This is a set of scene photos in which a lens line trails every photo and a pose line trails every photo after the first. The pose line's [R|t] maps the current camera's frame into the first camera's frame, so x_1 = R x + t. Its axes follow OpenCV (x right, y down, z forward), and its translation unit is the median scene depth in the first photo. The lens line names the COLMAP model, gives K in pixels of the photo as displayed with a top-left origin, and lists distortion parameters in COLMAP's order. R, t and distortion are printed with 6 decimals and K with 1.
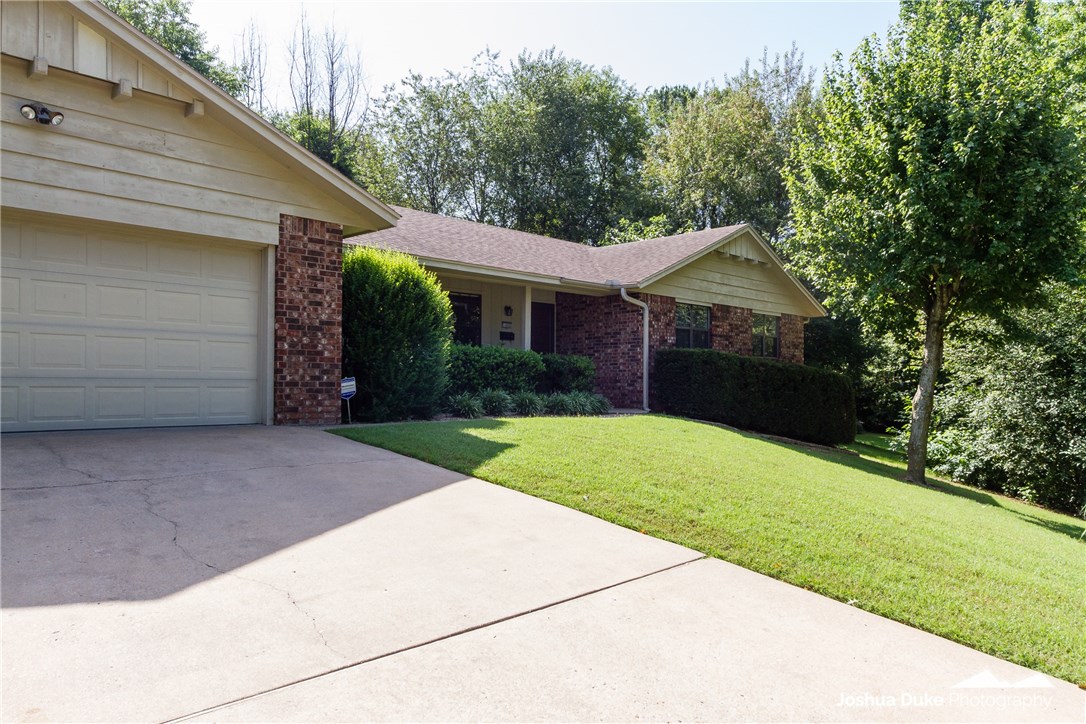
lens RADIAL K [[799.0, 0, 550.7], [0, 799.0, 370.6], [0, 0, 1]] dist [-0.007218, 0.001848]
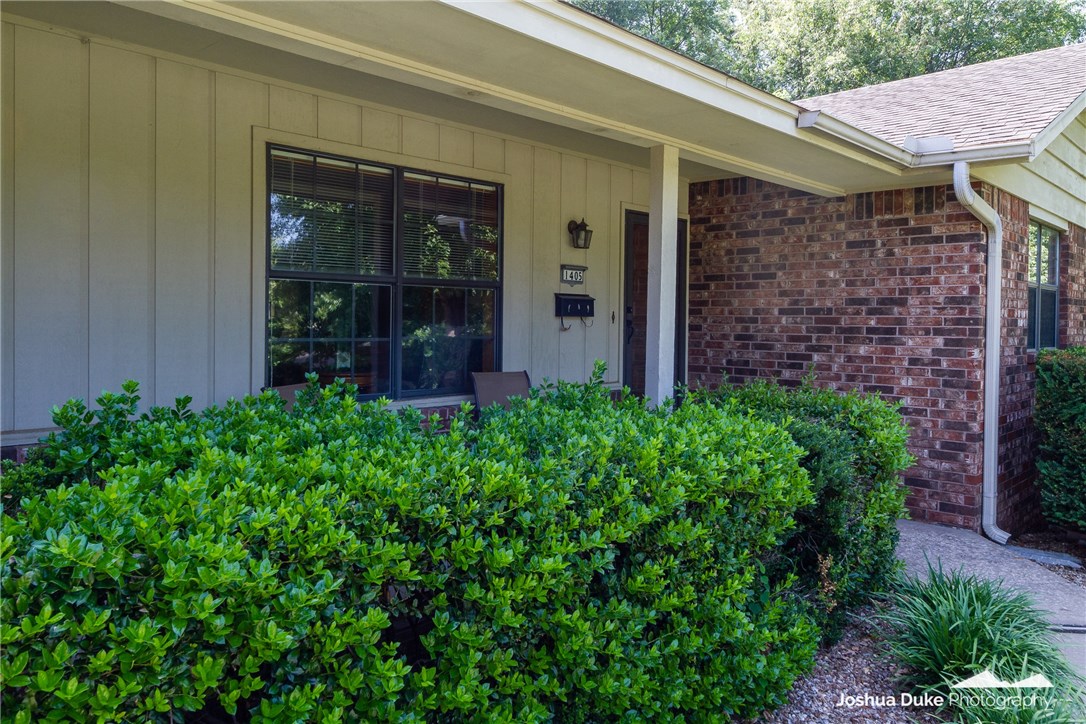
lens RADIAL K [[799.0, 0, 542.4], [0, 799.0, 352.5], [0, 0, 1]] dist [-0.007218, 0.001848]
pose [[0.999766, 0.010281, -0.019029, -0.061565], [-0.009150, 0.998241, 0.058579, -0.042969], [0.019598, -0.058392, 0.998101, 0.638700]]
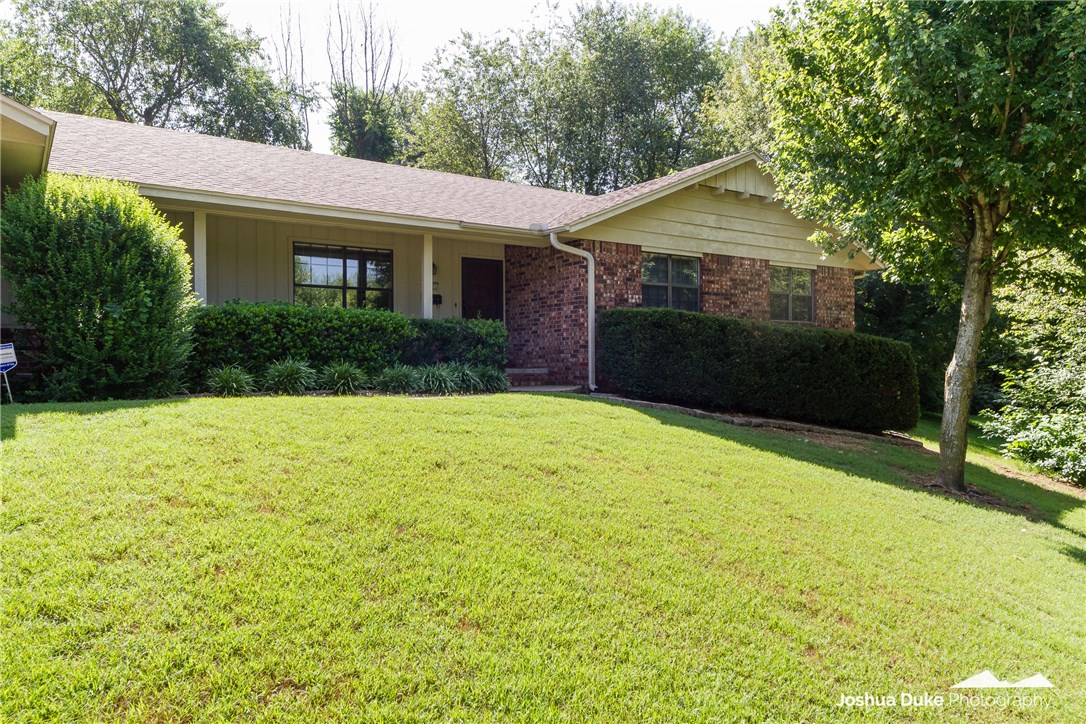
lens RADIAL K [[799.0, 0, 540.2], [0, 799.0, 358.8], [0, 0, 1]] dist [-0.007218, 0.001848]
pose [[0.979880, -0.011939, -0.199233, 0.218098], [0.013669, 0.999880, 0.007307, 0.013742], [0.199121, -0.009883, 0.979925, 0.208885]]
